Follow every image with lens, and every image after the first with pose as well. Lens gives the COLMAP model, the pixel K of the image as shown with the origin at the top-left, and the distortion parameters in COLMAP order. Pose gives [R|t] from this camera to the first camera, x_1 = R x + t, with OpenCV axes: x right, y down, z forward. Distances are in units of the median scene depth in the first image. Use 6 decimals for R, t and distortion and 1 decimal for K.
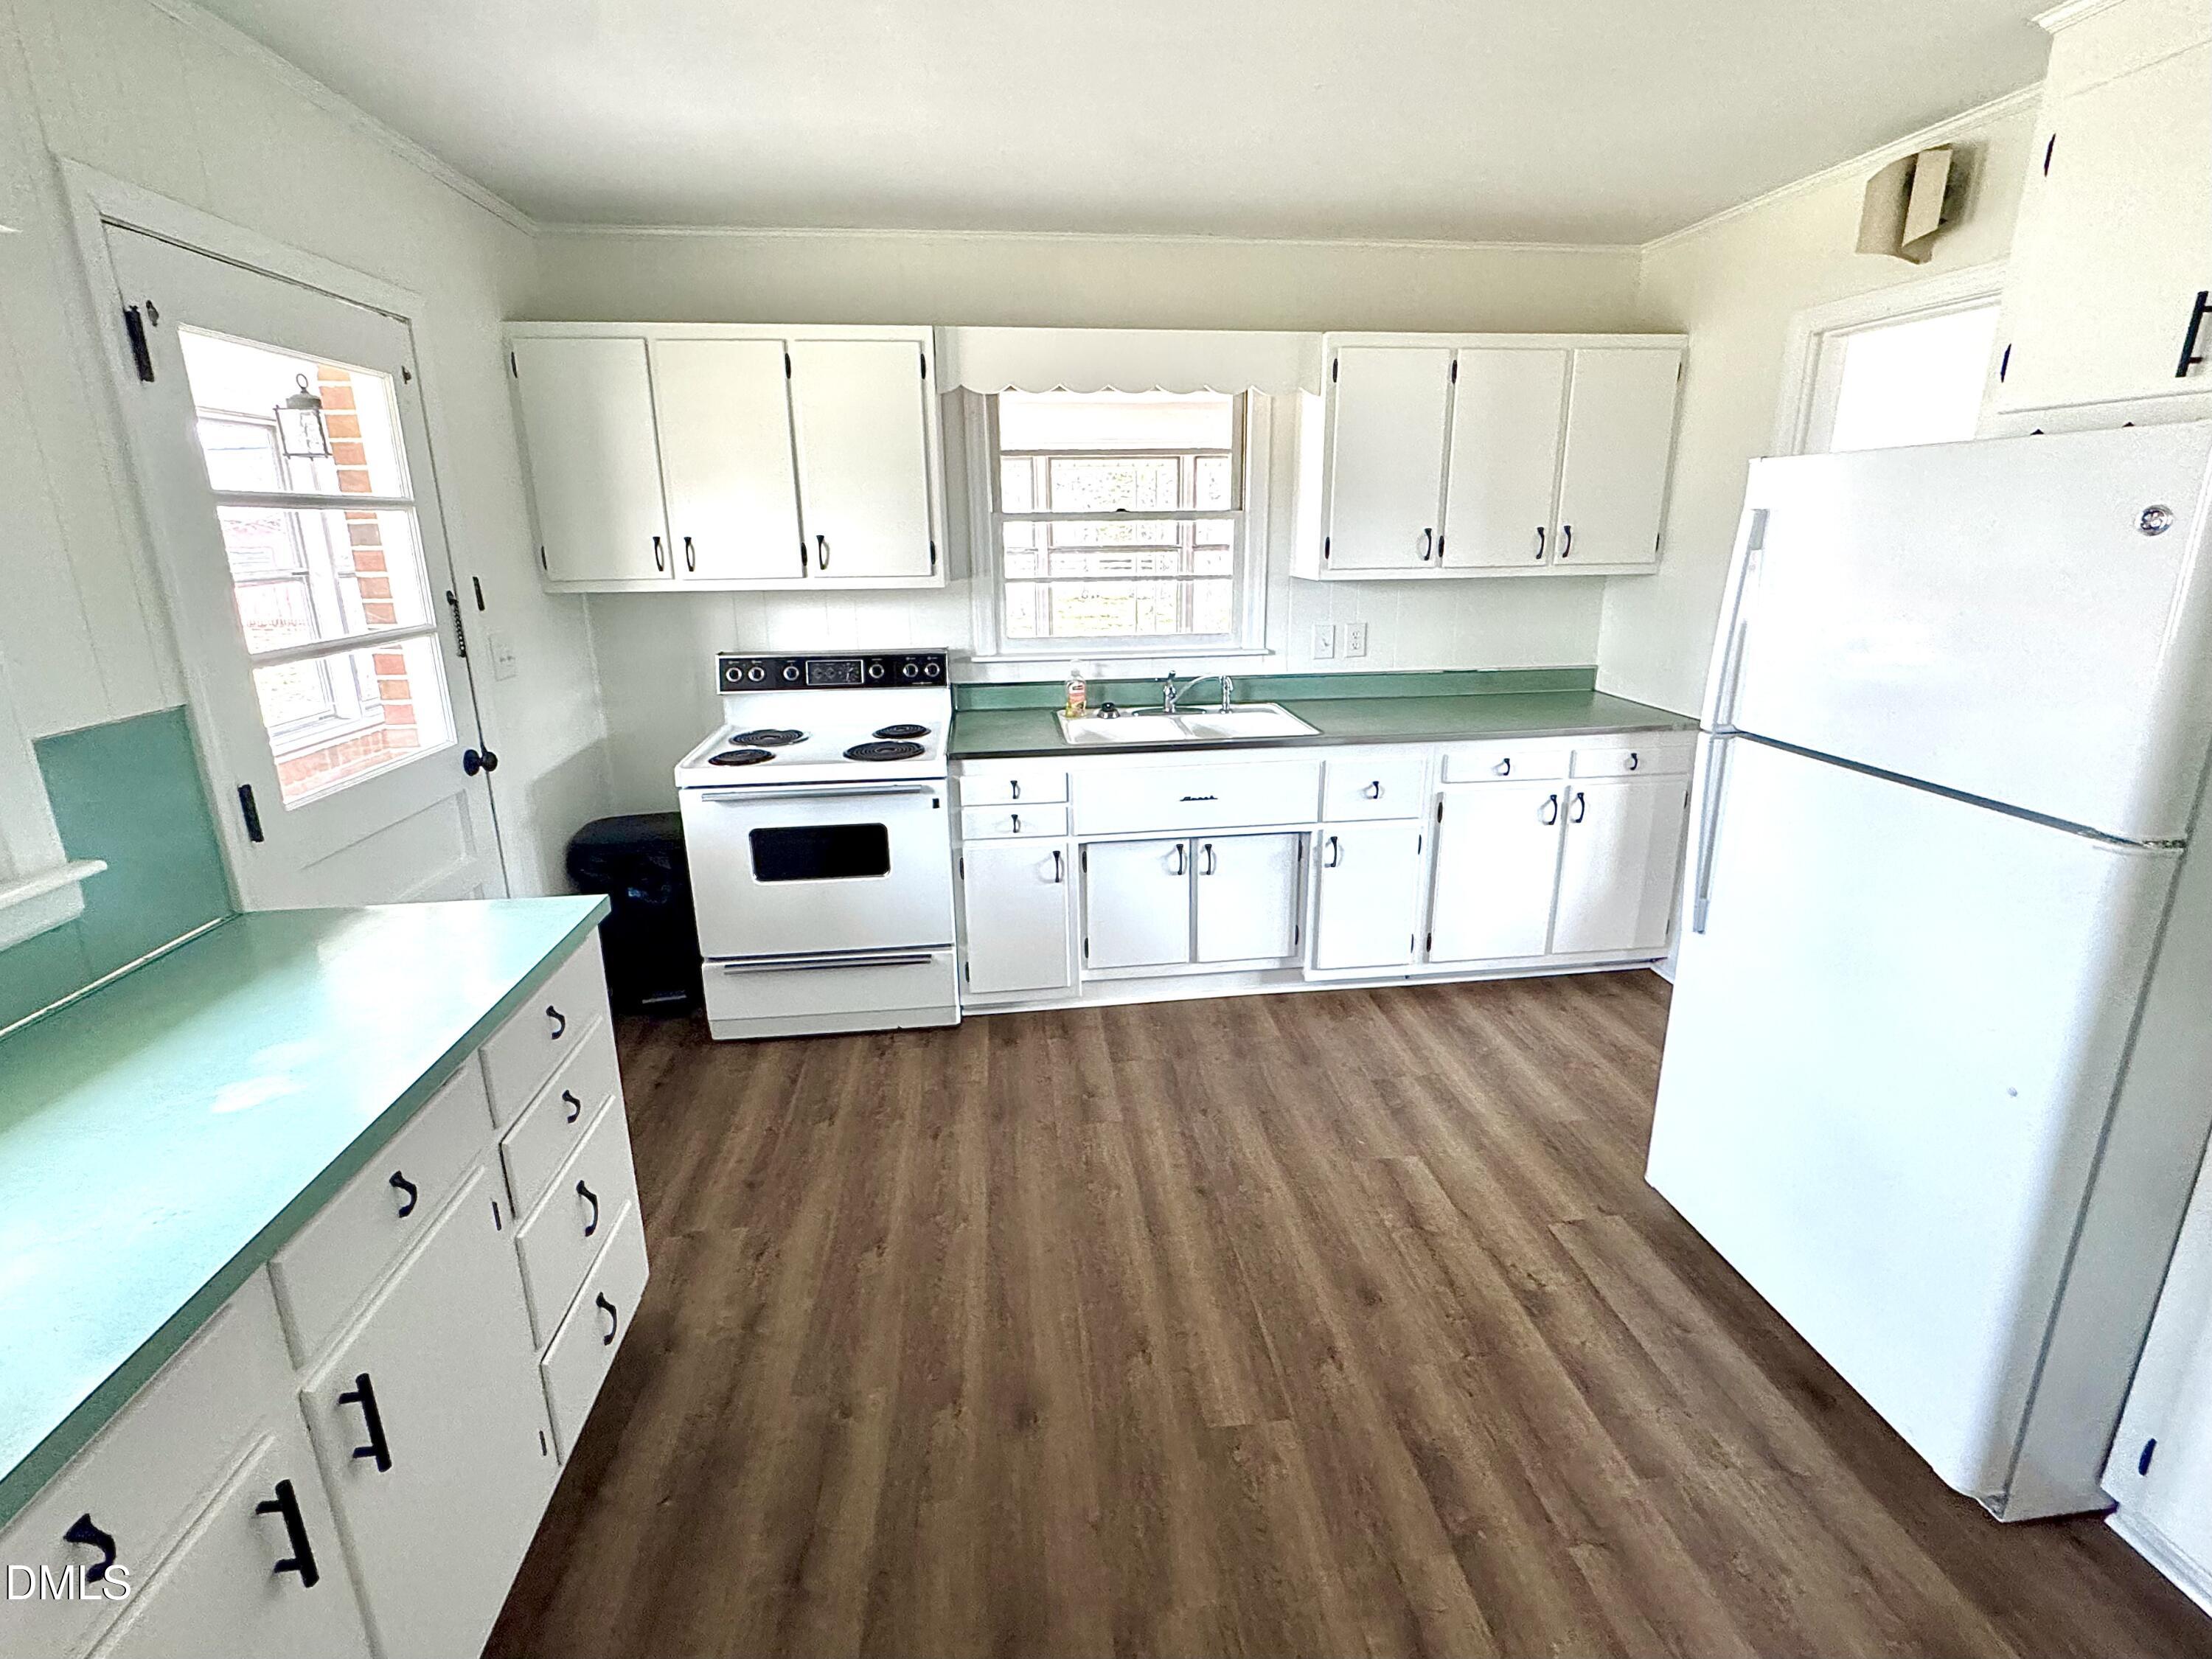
lens RADIAL K [[965.2, 0, 1113.7], [0, 965.2, 766.4], [0, 0, 1]] dist [-0.000564, 0.000068]
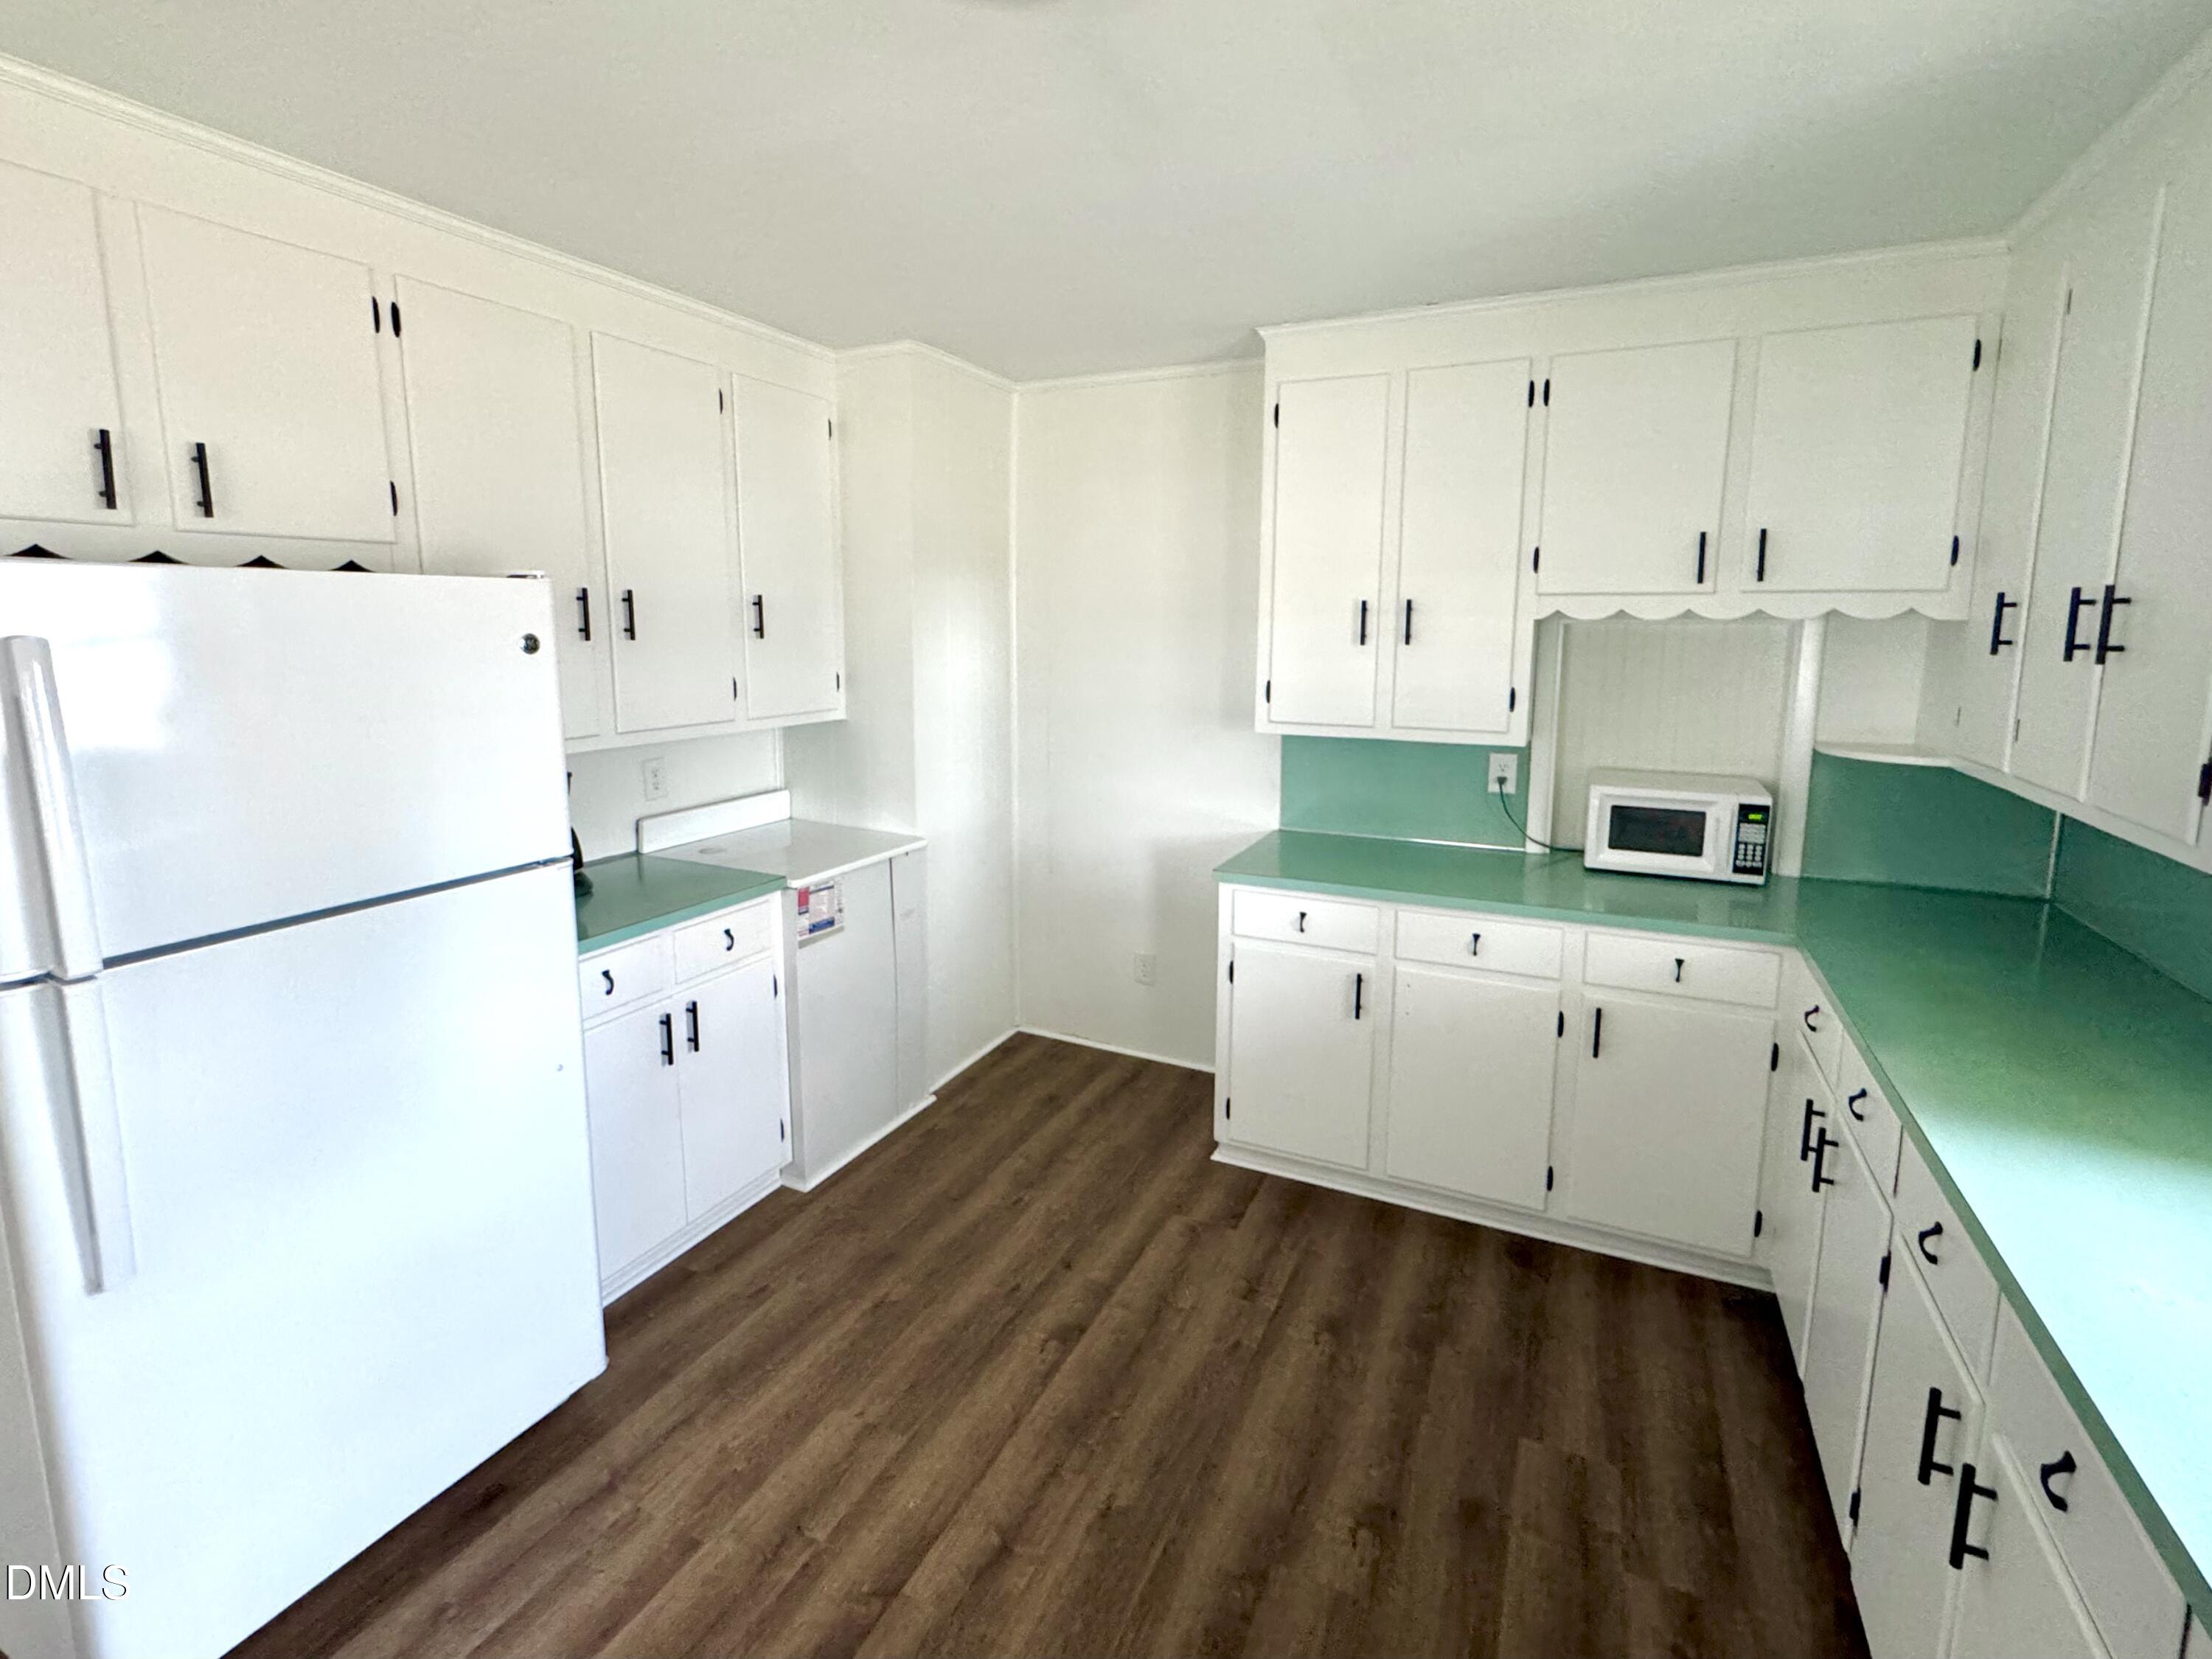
lens RADIAL K [[1008.6, 0, 1105.8], [0, 1008.6, 757.5], [0, 0, 1]] dist [-0.002436, -0.000424]
pose [[-0.841967, -0.065969, 0.535480, -0.184276], [0.137404, 0.933552, 0.331060, -0.188382], [-0.521738, 0.352319, -0.776956, 0.706305]]
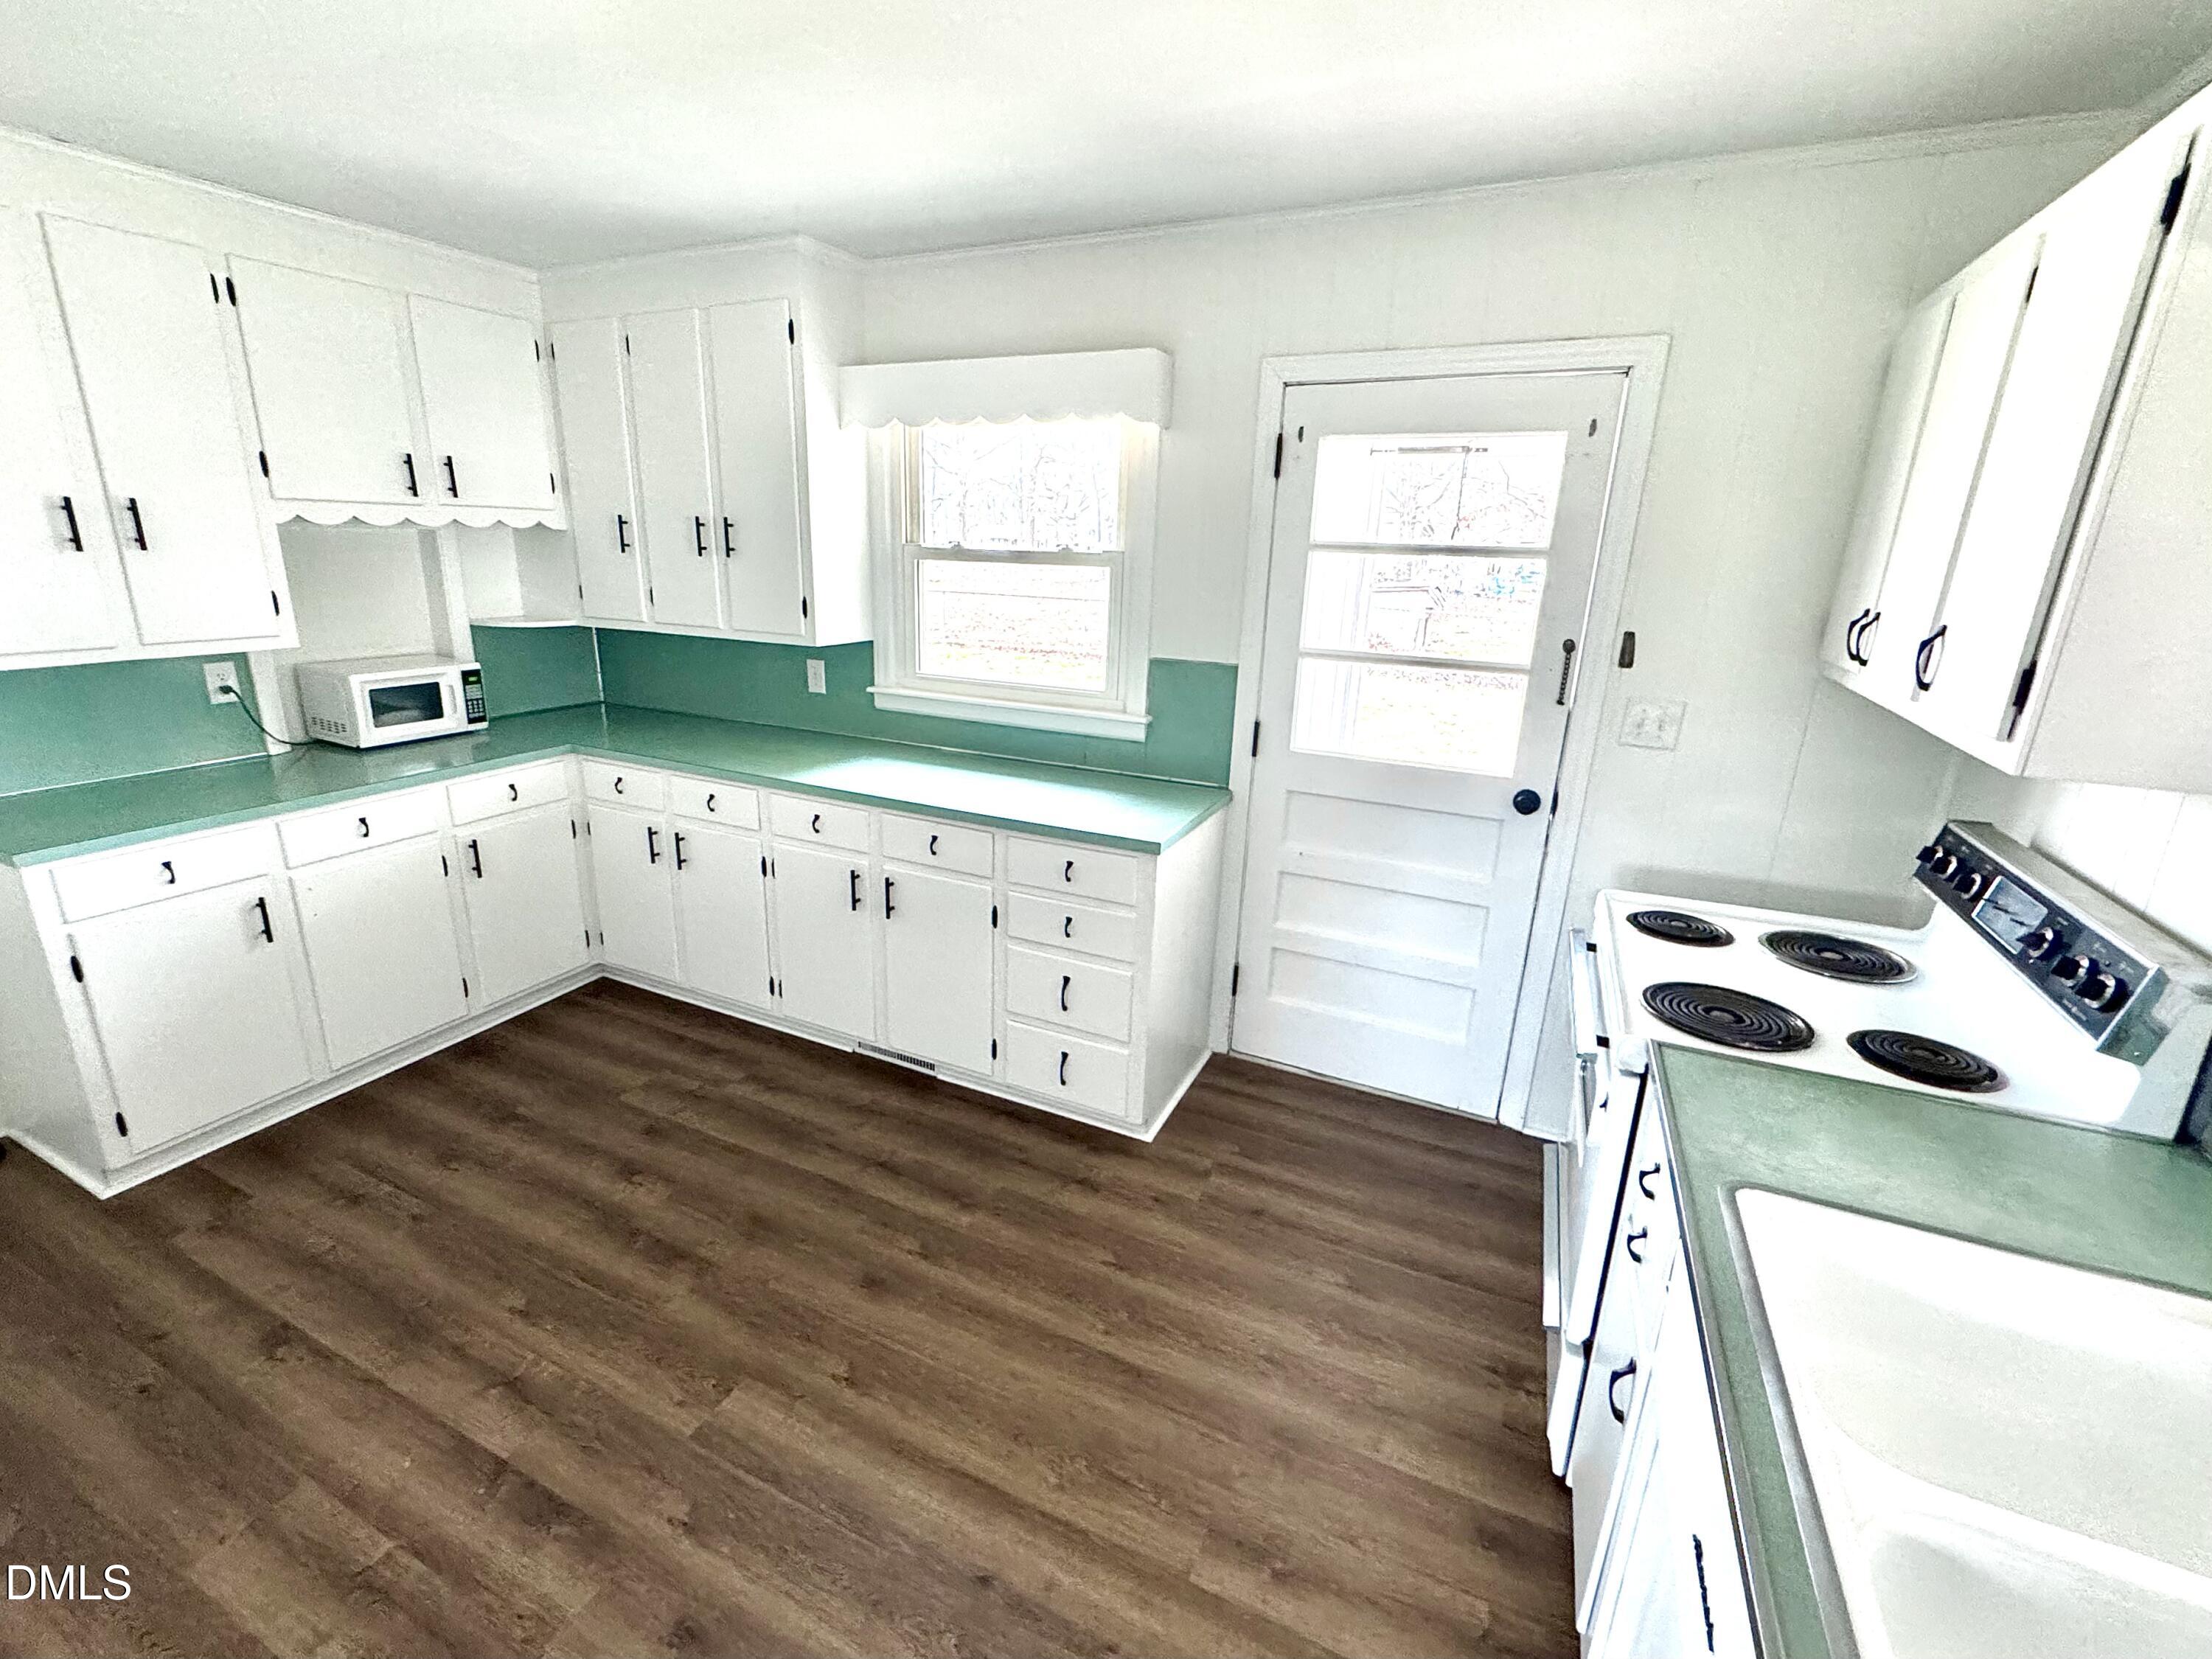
lens RADIAL K [[969.6, 0, 1064.3], [0, 969.6, 827.3], [0, 0, 1]] dist [-0.001707, -0.000265]
pose [[-0.547407, 0.232163, -0.804019, 0.369500], [-0.227765, 0.883150, 0.410083, -0.240345], [0.805276, 0.407610, -0.430564, 0.861035]]
